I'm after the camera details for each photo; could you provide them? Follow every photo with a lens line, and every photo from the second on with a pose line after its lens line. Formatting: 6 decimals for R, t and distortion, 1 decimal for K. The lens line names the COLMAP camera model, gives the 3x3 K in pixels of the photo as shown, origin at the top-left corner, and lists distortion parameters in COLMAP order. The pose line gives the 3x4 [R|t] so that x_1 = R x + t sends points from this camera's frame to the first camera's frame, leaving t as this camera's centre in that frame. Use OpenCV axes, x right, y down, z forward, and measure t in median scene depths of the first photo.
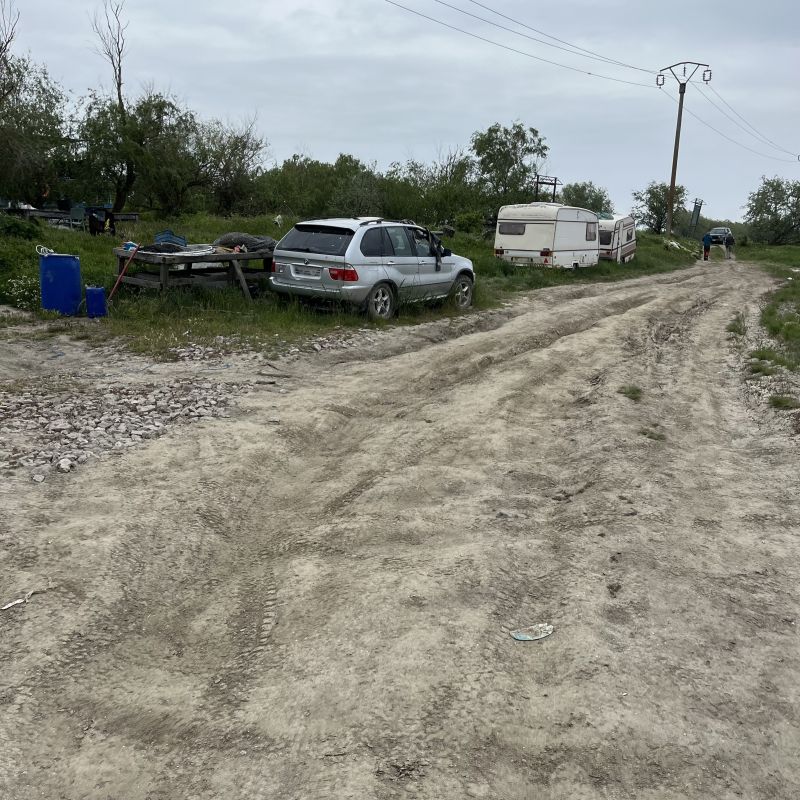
lens RADIAL K [[815.6, 0, 403.6], [0, 815.6, 404.8], [0, 0, 1]] dist [0.014487, 0.000000]
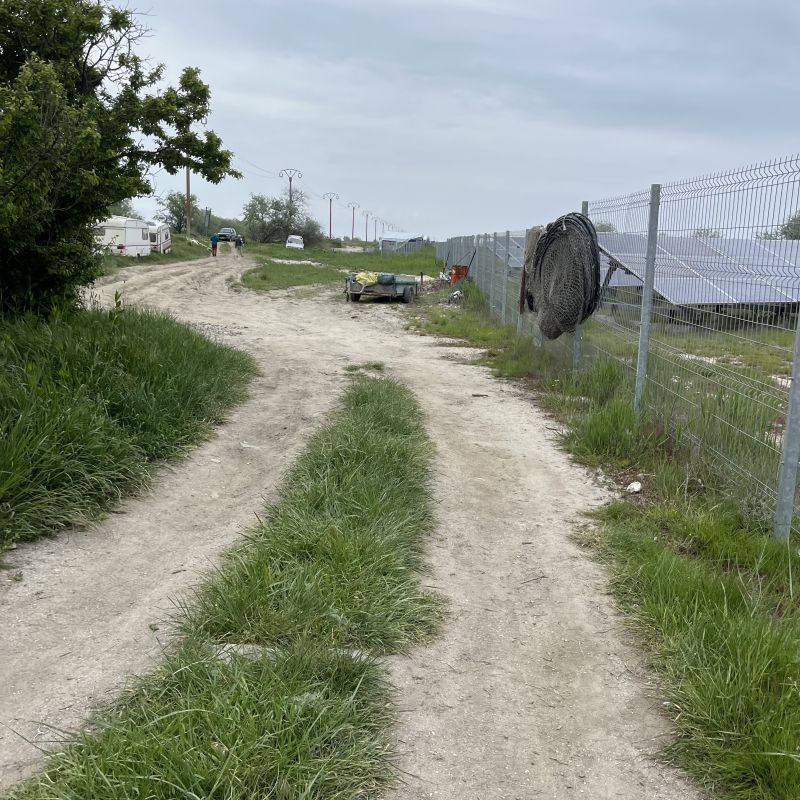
lens RADIAL K [[815.6, 0, 403.7], [0, 815.6, 396.2], [0, 0, 1]] dist [0.014487, 0.000000]
pose [[0.843762, -0.090345, 0.529059, -0.183962], [0.092352, 0.995468, 0.022704, 0.096679], [-0.528712, 0.029703, 0.848281, -0.518040]]
